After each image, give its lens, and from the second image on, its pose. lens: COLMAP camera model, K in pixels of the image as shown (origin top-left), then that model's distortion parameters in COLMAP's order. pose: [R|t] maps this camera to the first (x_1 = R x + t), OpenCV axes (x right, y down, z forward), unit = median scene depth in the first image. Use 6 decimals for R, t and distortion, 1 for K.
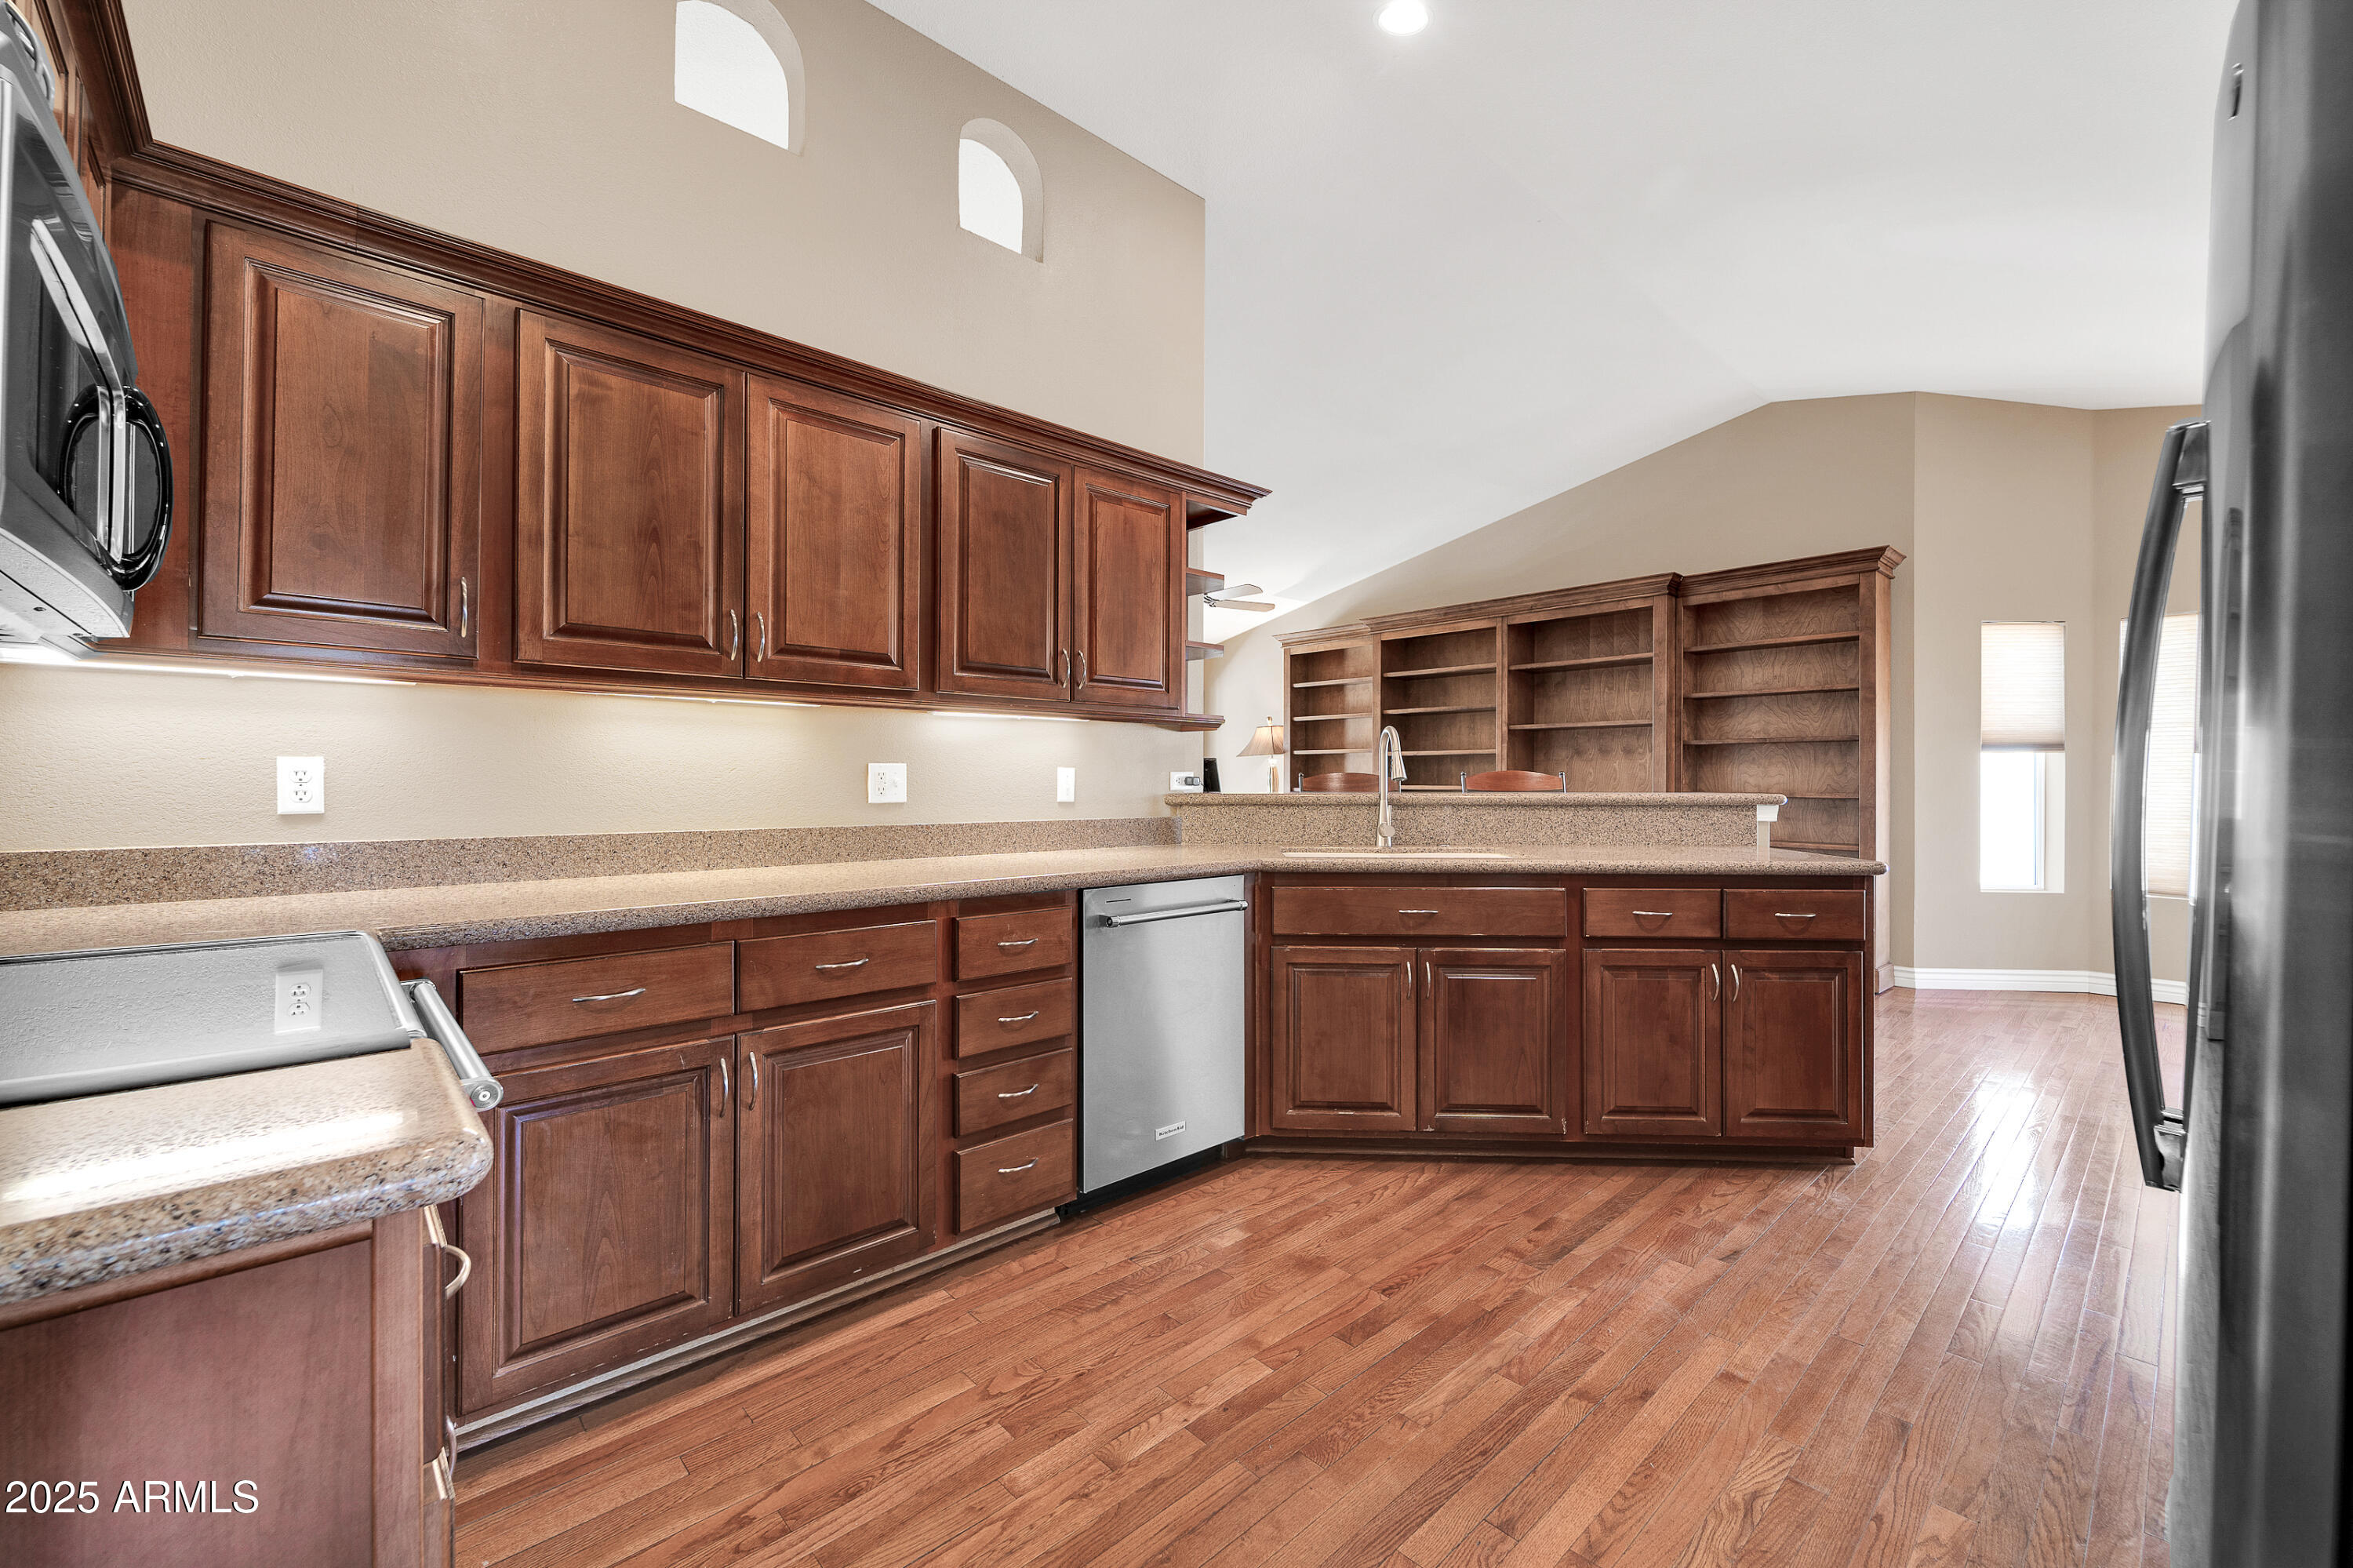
lens RADIAL K [[940.7, 0, 1172.7], [0, 940.7, 771.8], [0, 0, 1]] dist [0.001484, -0.001618]
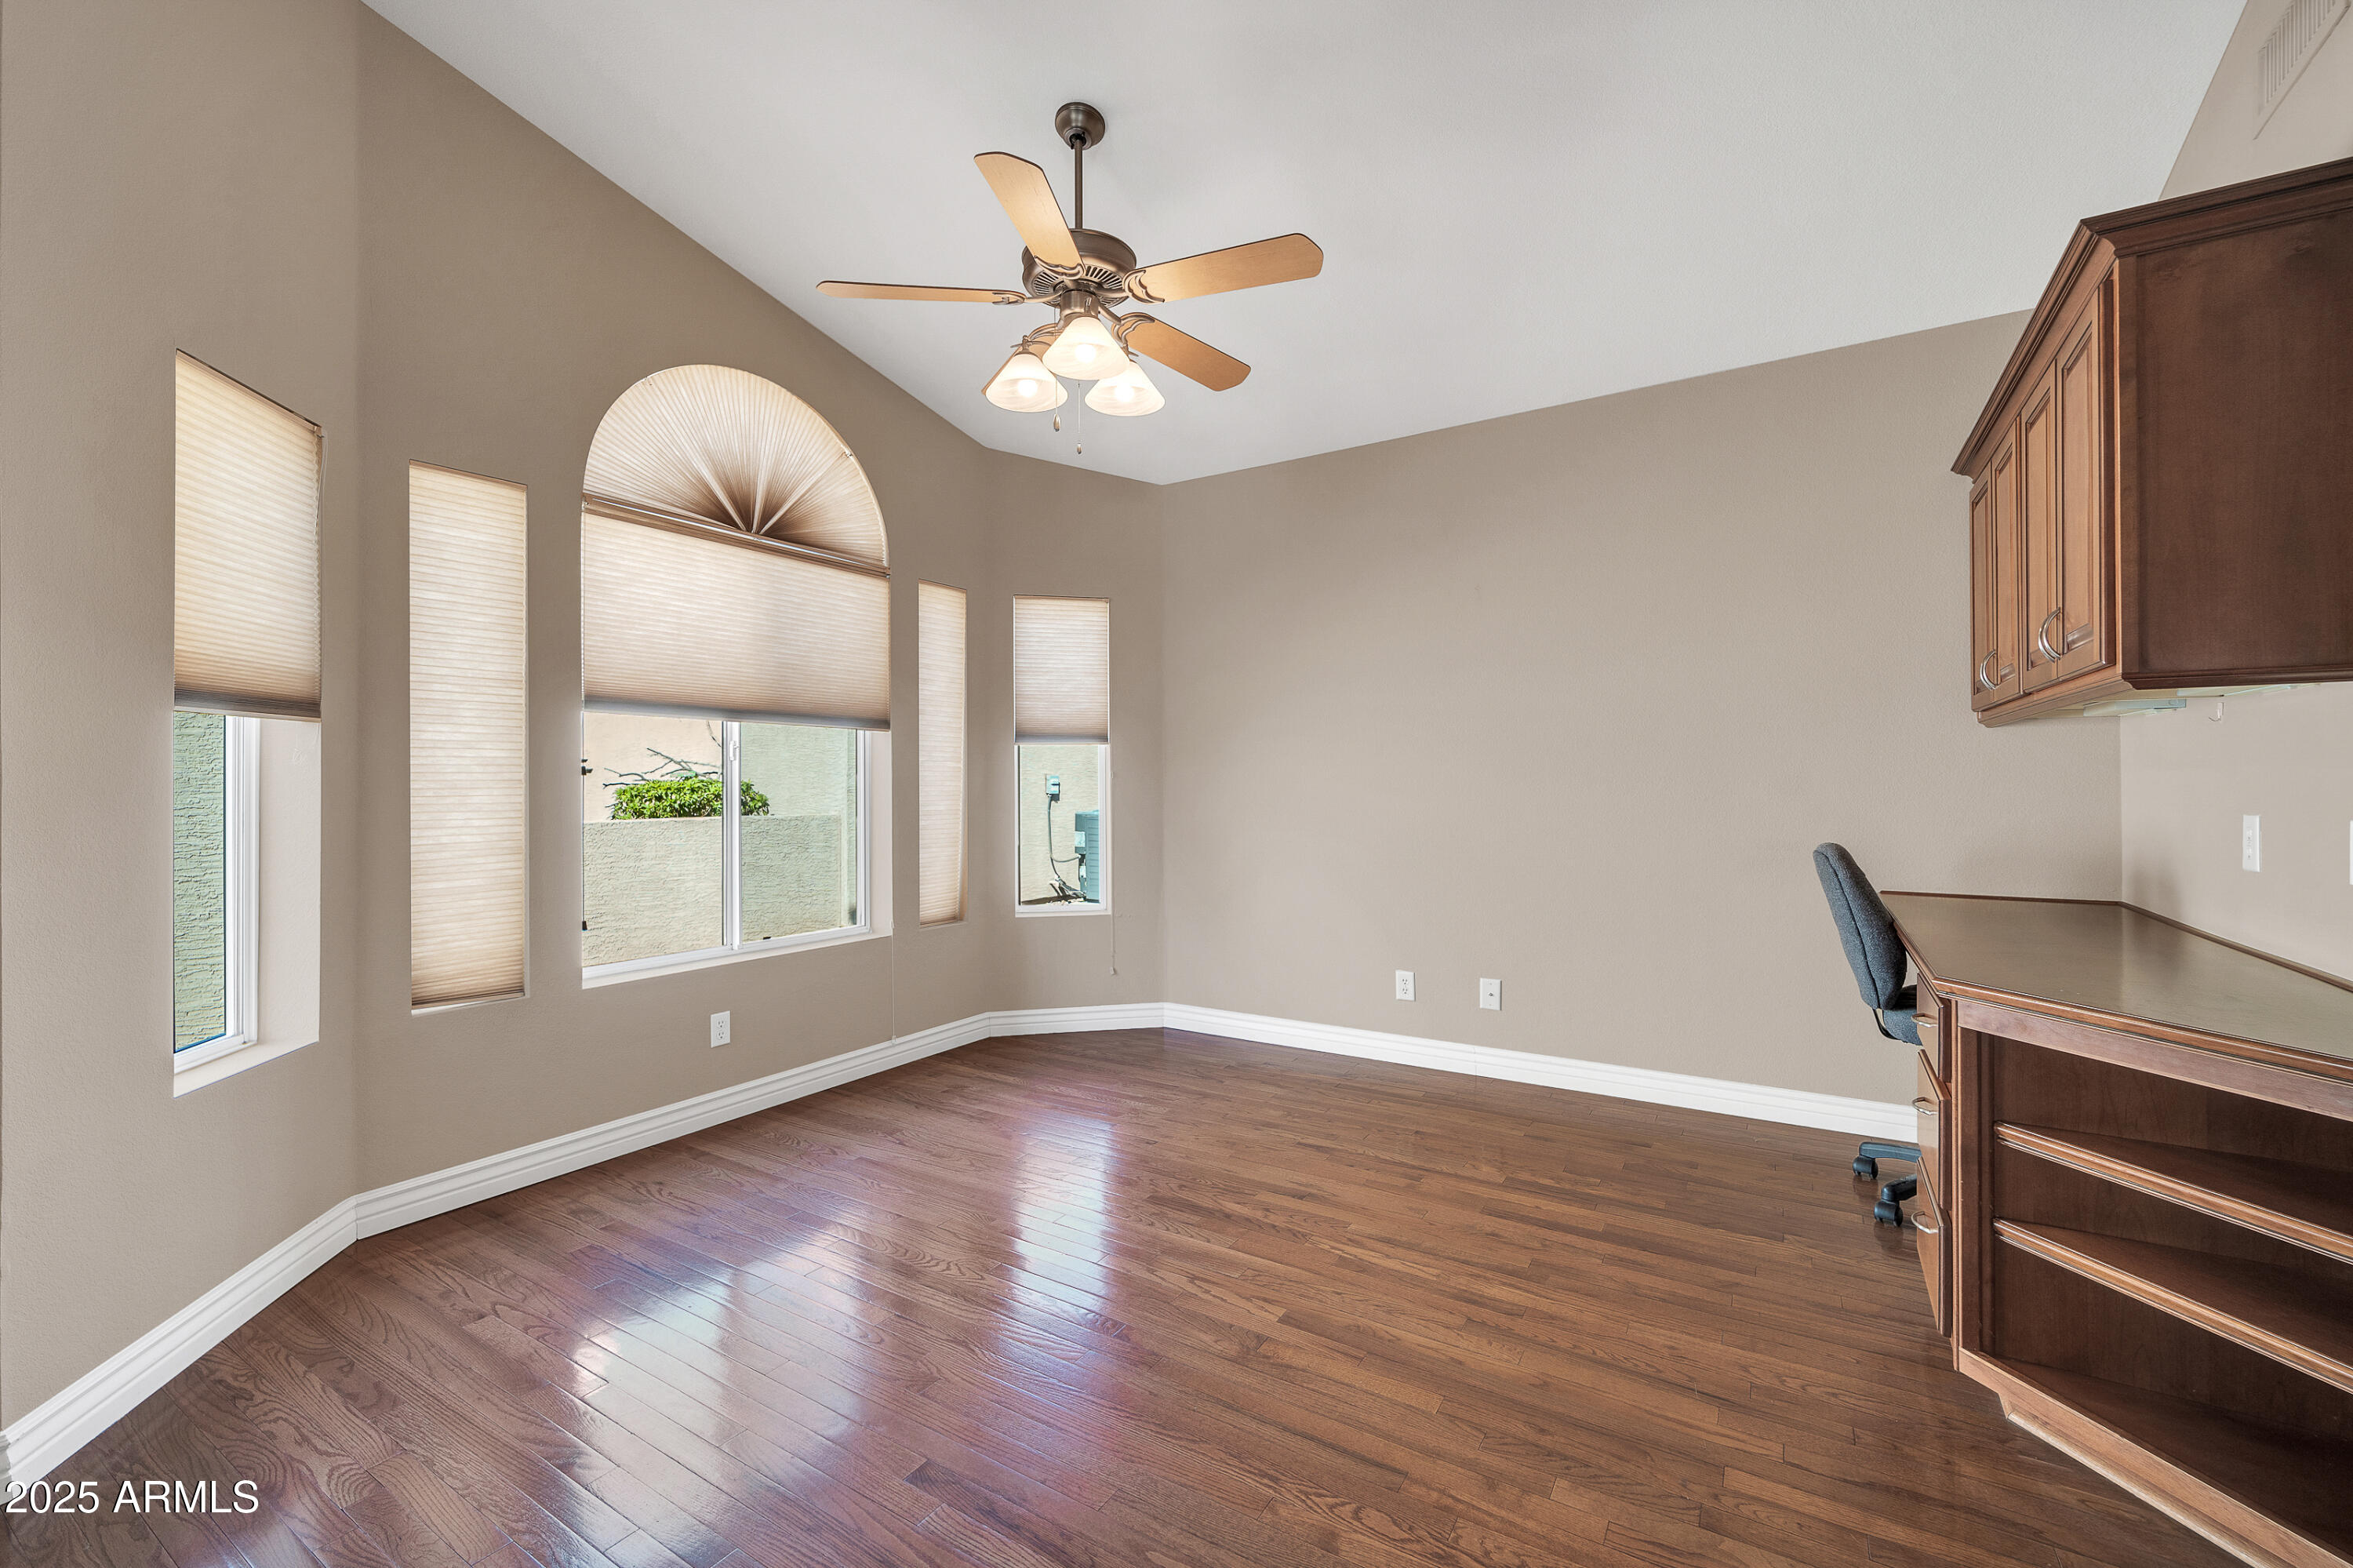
lens RADIAL K [[940.7, 0, 1192.6], [0, 940.7, 779.4], [0, 0, 1]] dist [0.001484, -0.001618]
pose [[-0.265934, -0.001113, 0.963991, 0.416540], [-0.007018, 0.999975, -0.000782, 0.003483], [-0.963966, -0.006973, -0.265935, 0.737981]]
